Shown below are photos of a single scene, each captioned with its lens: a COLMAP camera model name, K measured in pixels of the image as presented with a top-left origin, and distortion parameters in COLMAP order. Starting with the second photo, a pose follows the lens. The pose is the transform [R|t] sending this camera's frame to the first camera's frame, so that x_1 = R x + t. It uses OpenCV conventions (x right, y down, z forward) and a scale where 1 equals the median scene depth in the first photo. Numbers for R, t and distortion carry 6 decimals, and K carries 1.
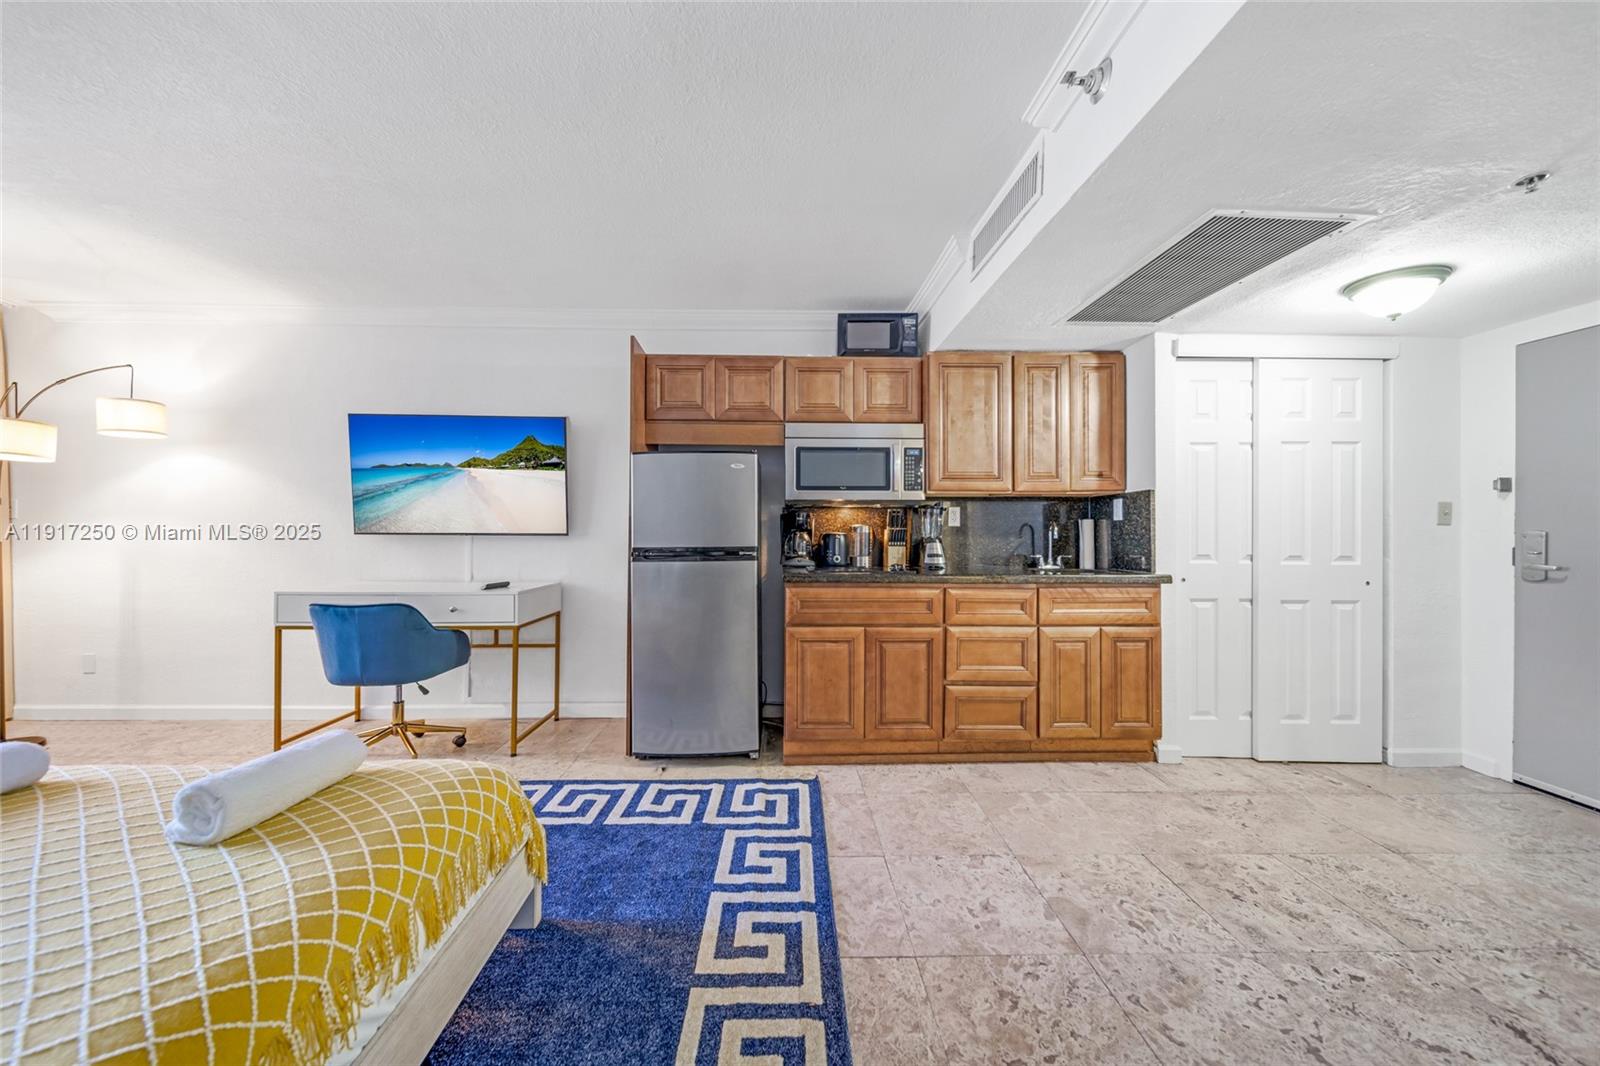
lens RADIAL K [[565.8, 0, 804.6], [0, 565.8, 527.4], [0, 0, 1]] dist [0.006459, -0.002128]
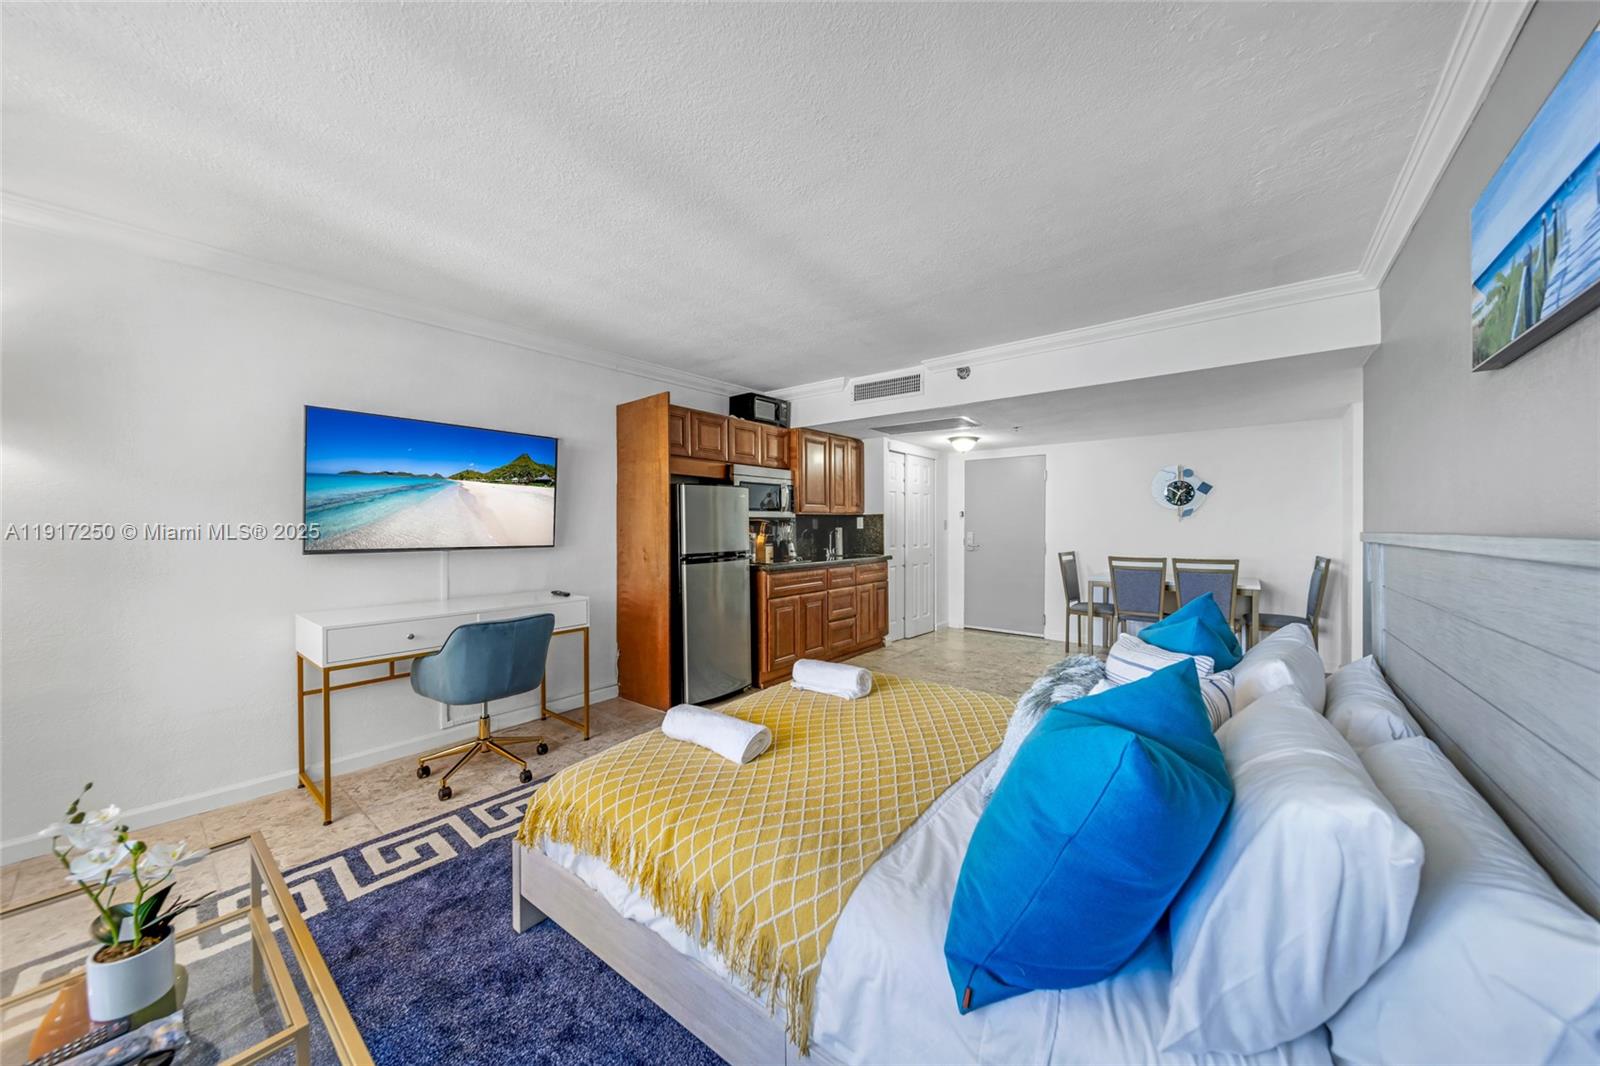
lens RADIAL K [[565.8, 0, 822.2], [0, 565.8, 527.0], [0, 0, 1]] dist [0.006459, -0.002128]
pose [[0.621388, -0.007438, 0.783468, -1.069618], [0.005322, 0.999972, 0.005272, -0.029868], [-0.783485, 0.000893, 0.621410, -0.086736]]
